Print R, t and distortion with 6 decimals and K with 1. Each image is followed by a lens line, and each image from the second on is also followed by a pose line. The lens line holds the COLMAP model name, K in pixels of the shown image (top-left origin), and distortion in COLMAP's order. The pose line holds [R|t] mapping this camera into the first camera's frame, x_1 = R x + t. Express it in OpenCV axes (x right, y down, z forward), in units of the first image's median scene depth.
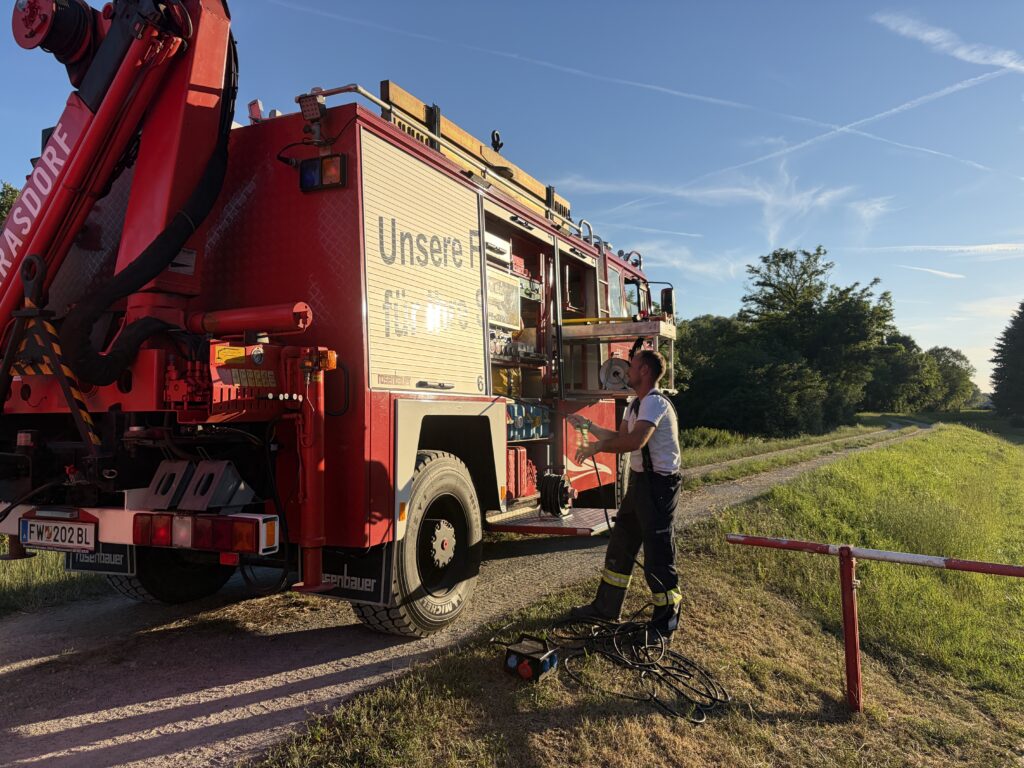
lens RADIAL K [[736.5, 0, 512.0], [0, 736.5, 384.0], [0, 0, 1]] dist [0.050739, -0.041087]
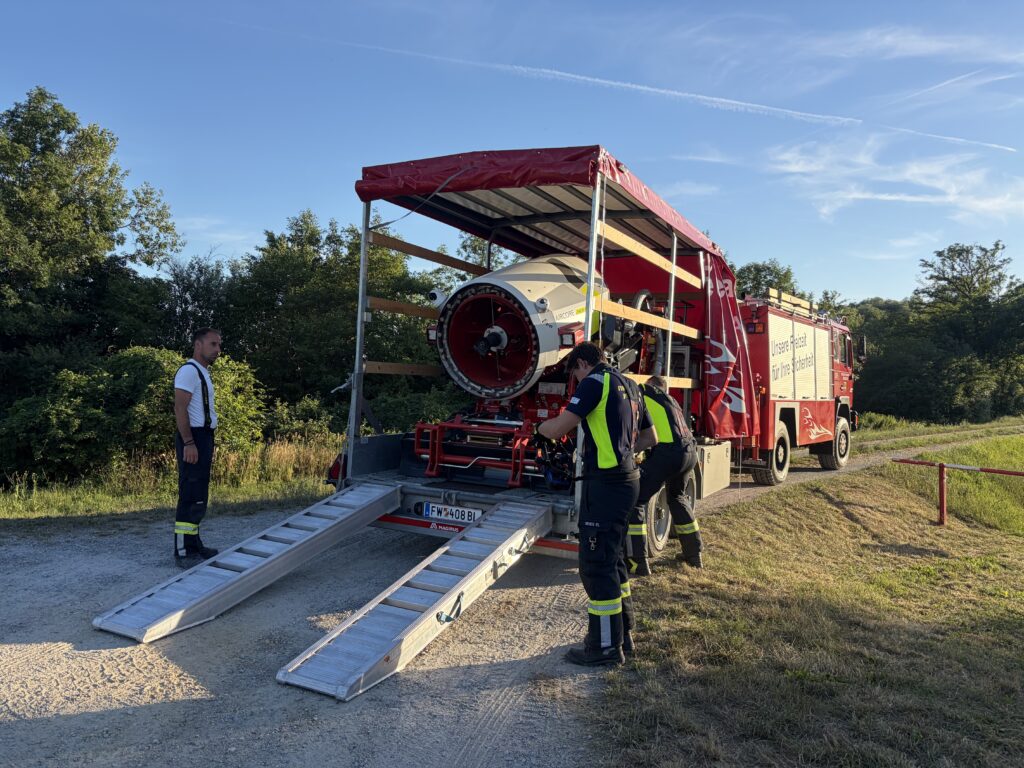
lens RADIAL K [[736.5, 0, 512.0], [0, 736.5, 384.0], [0, 0, 1]] dist [0.050739, -0.041087]
pose [[0.981340, 0.031796, -0.189634, -0.047858], [-0.025071, 0.998972, 0.037757, -0.010367], [0.190640, -0.032298, 0.981129, -0.162401]]
